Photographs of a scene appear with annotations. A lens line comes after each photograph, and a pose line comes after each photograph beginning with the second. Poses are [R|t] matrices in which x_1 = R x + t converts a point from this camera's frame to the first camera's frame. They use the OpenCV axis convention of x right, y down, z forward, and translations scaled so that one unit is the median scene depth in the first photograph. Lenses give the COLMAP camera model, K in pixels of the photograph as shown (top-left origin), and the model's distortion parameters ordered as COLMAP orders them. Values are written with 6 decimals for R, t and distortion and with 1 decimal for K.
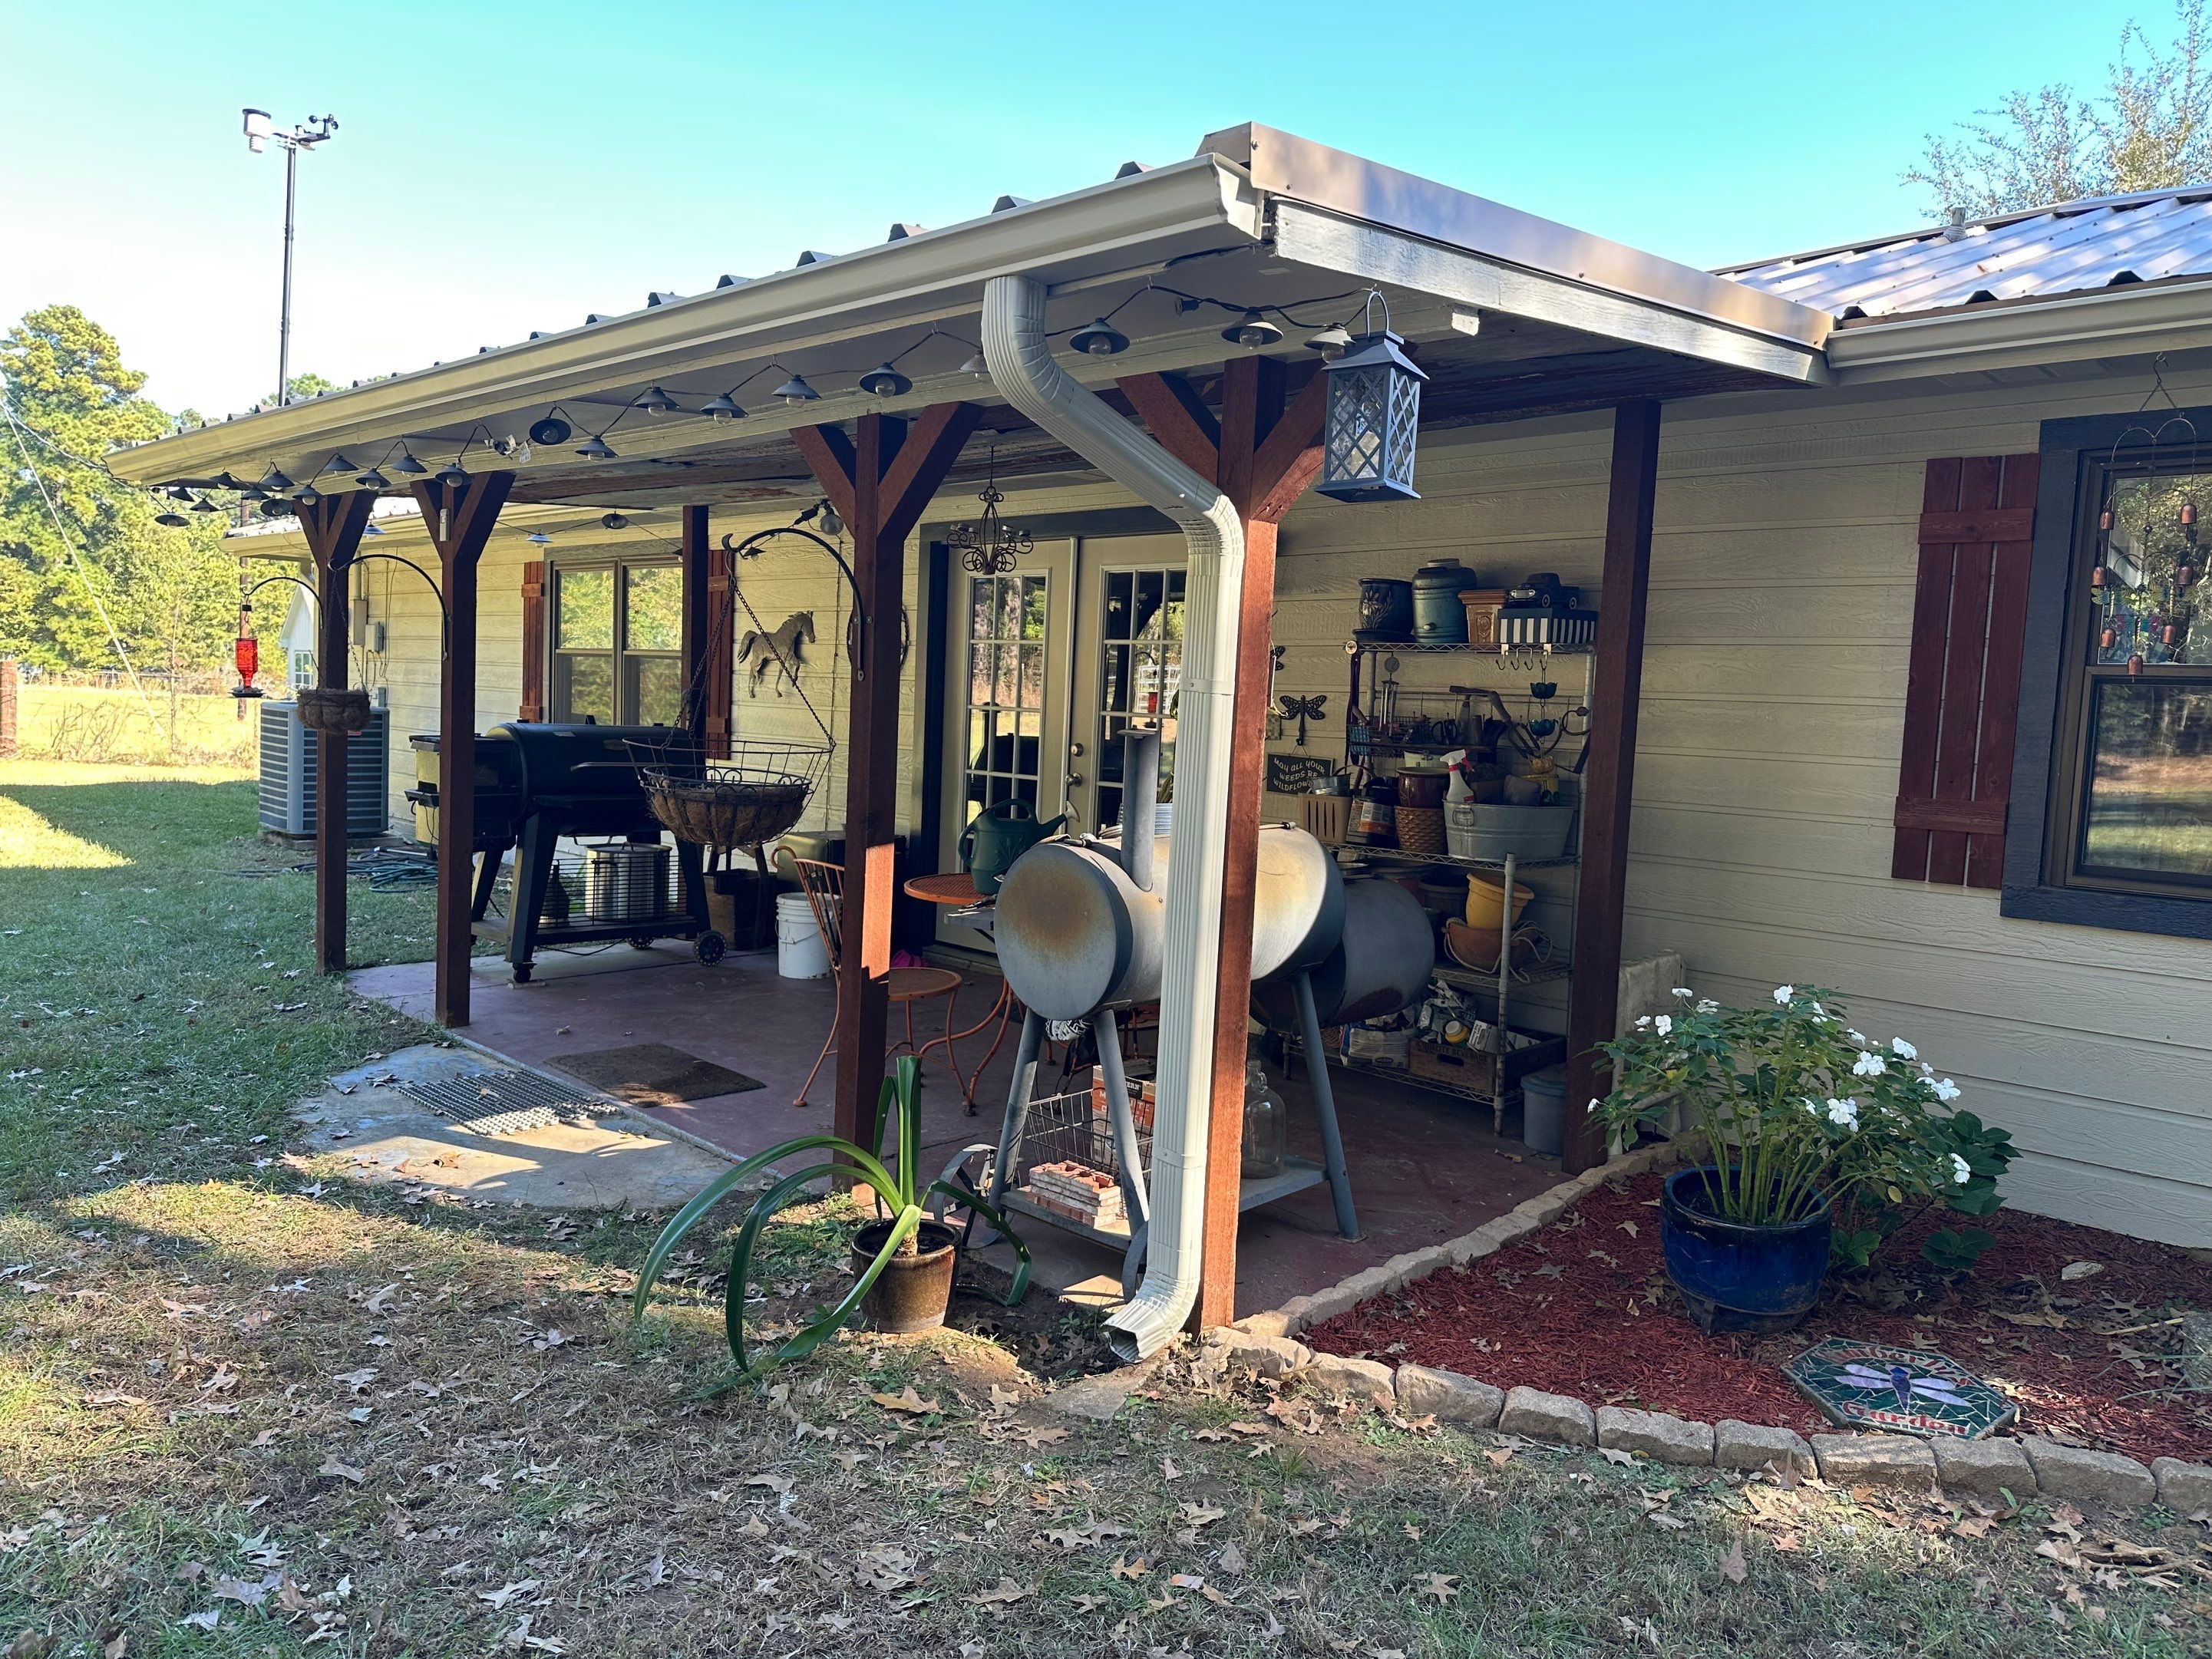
lens RADIAL K [[1550.7, 0, 1110.3], [0, 1550.7, 835.4], [0, 0, 1]] dist [0.106438, -0.160143]
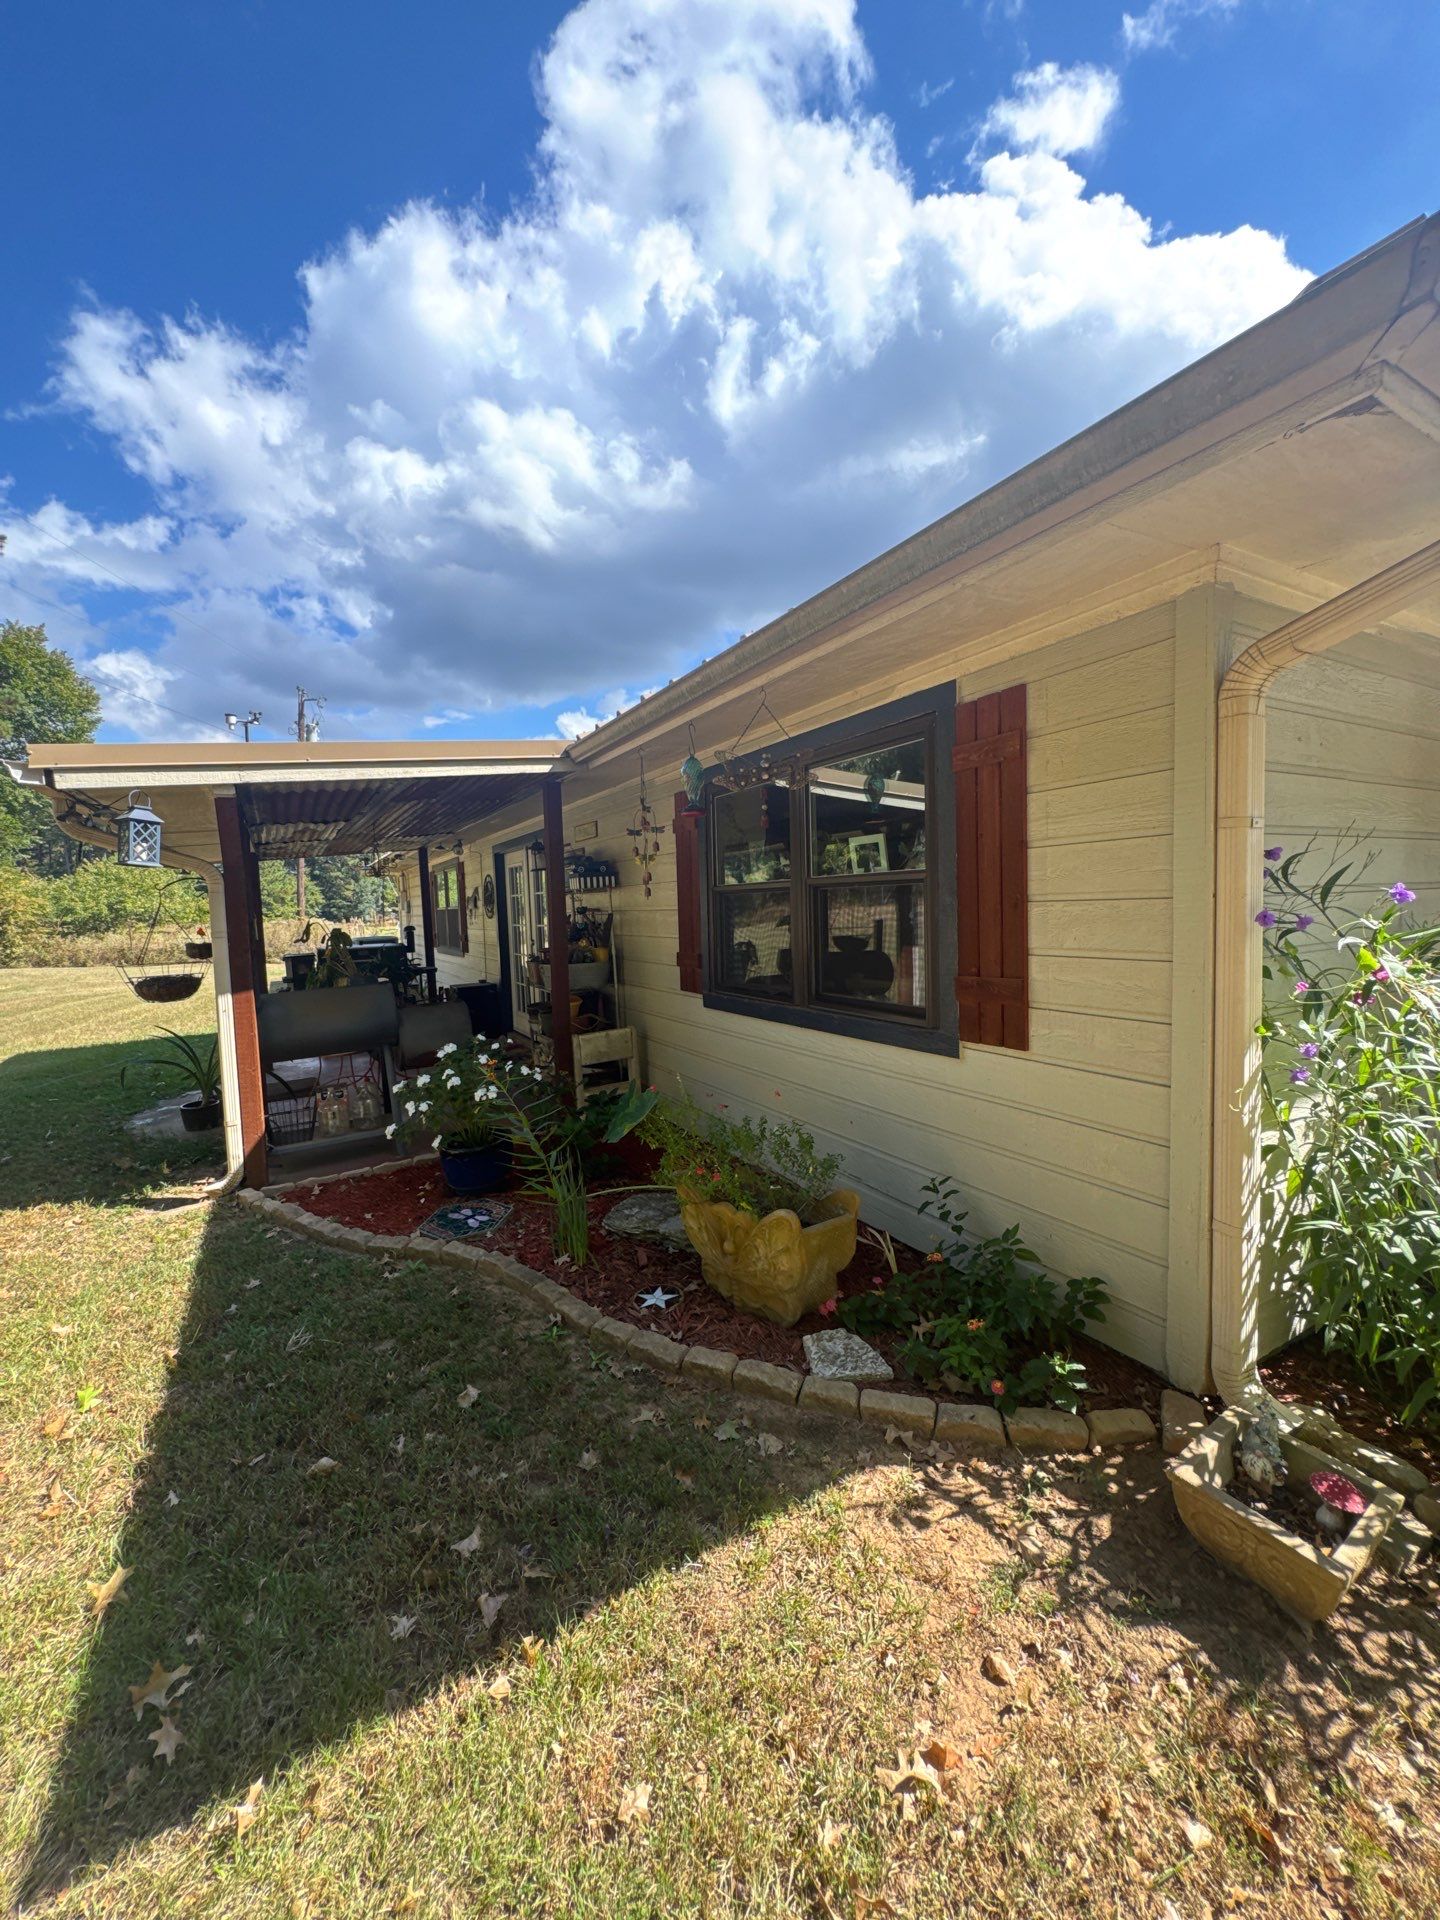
lens RADIAL K [[769.8, 0, 720.0], [0, 769.8, 960.0], [0, 0, 1]] dist [-0.002744, -0.000156]
pose [[0.960222, -0.053948, -0.273976, 0.755083], [0.052614, 0.998540, -0.012222, 0.002094], [0.274235, -0.002679, 0.961659, 0.009409]]
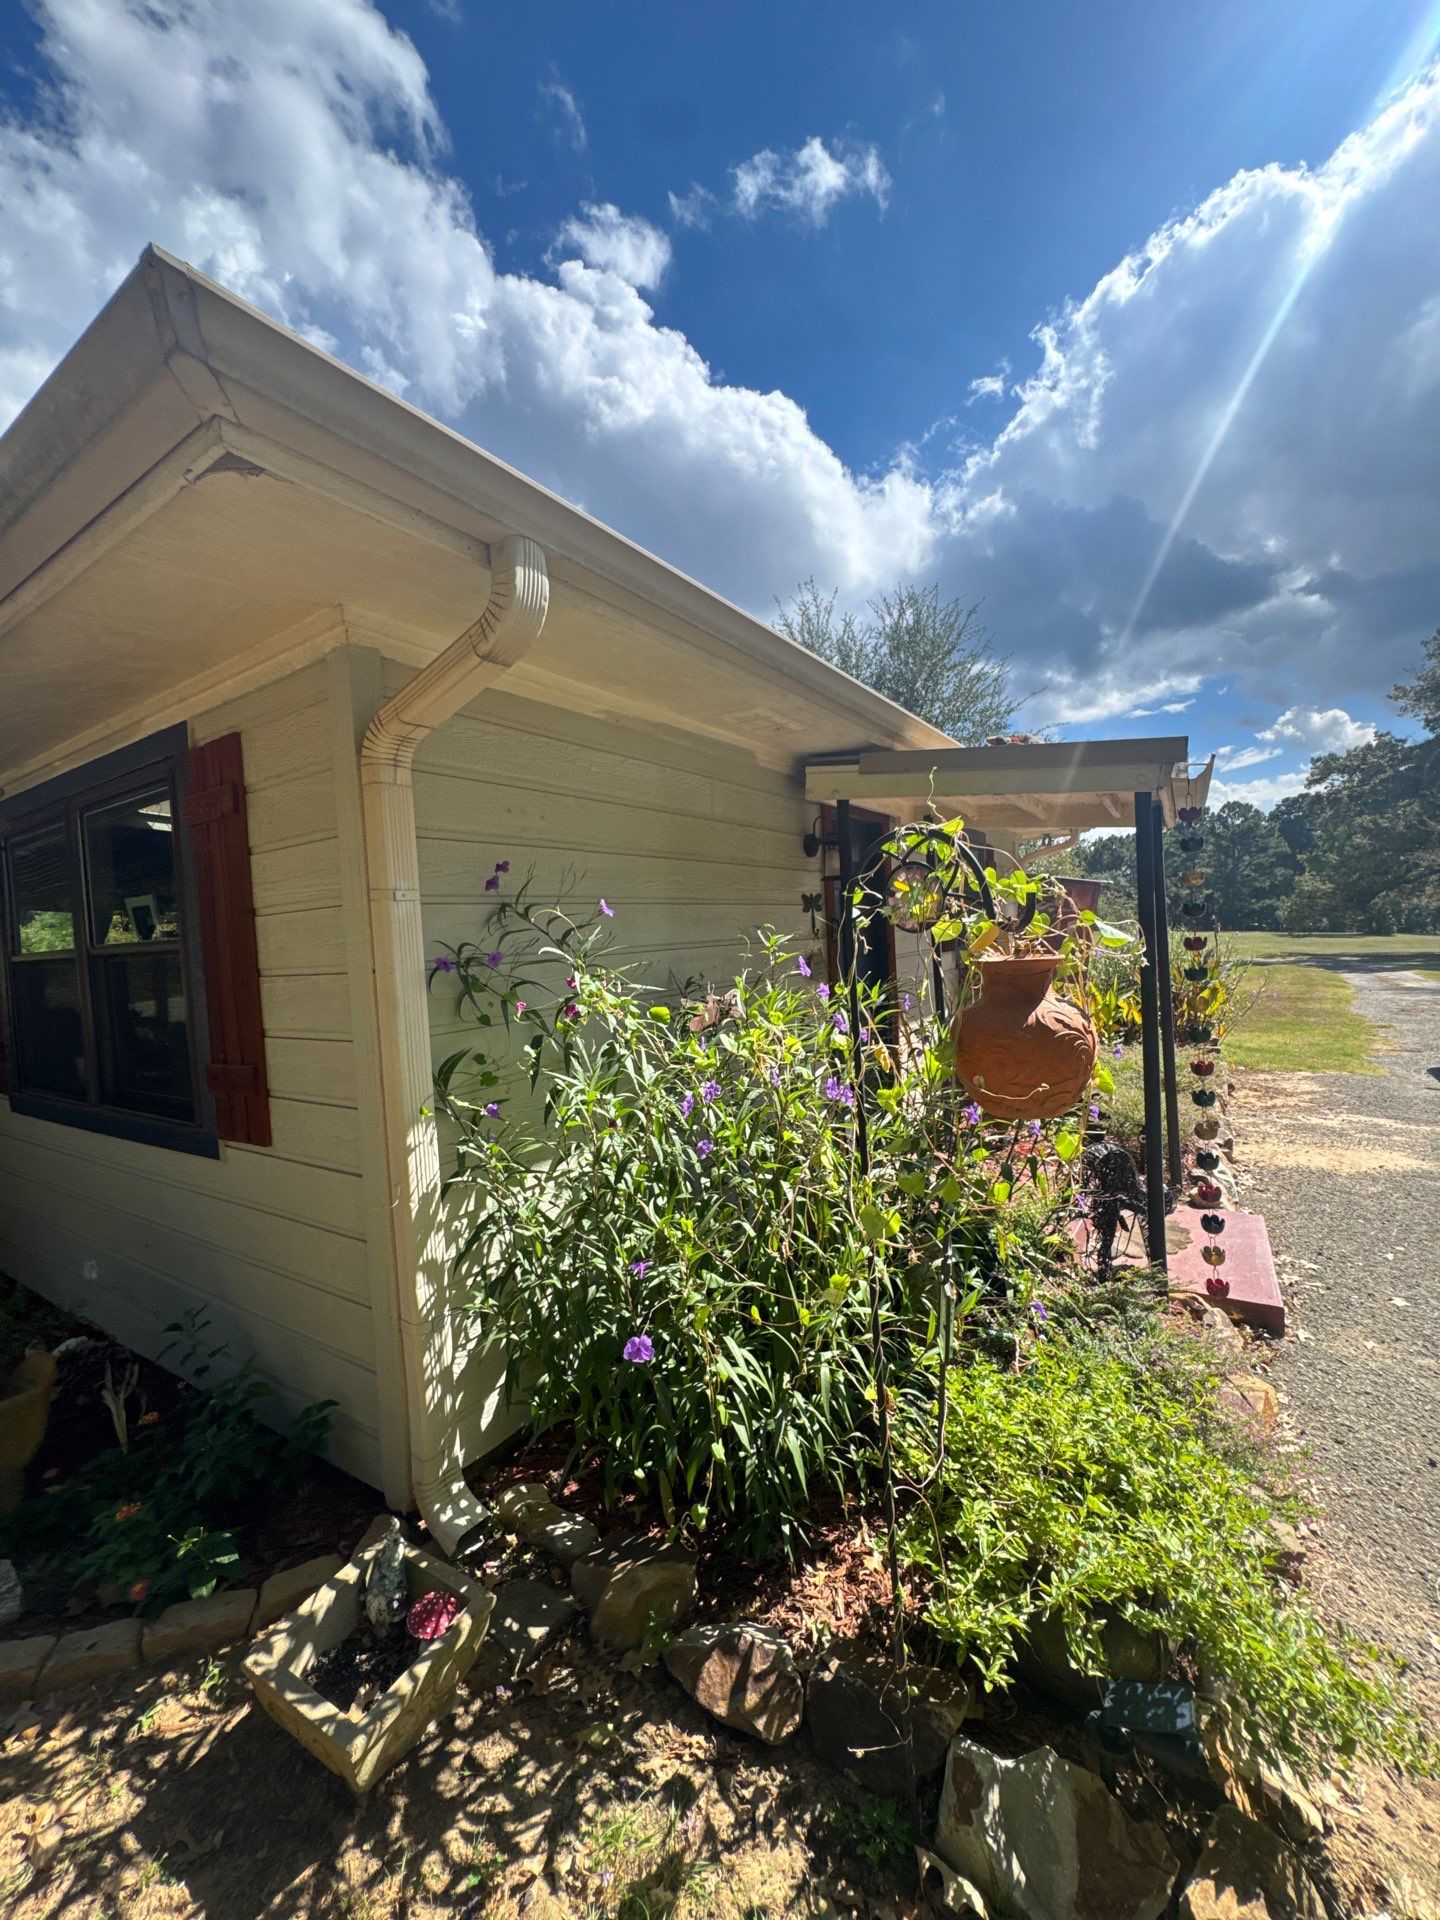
lens RADIAL K [[769.8, 0, 720.0], [0, 769.8, 960.0], [0, 0, 1]] dist [-0.002744, -0.000156]
pose [[0.977284, -0.106099, 0.183462, 1.024554], [0.113675, 0.993026, -0.031253, 0.003096], [-0.178867, 0.051398, 0.982530, 0.076481]]
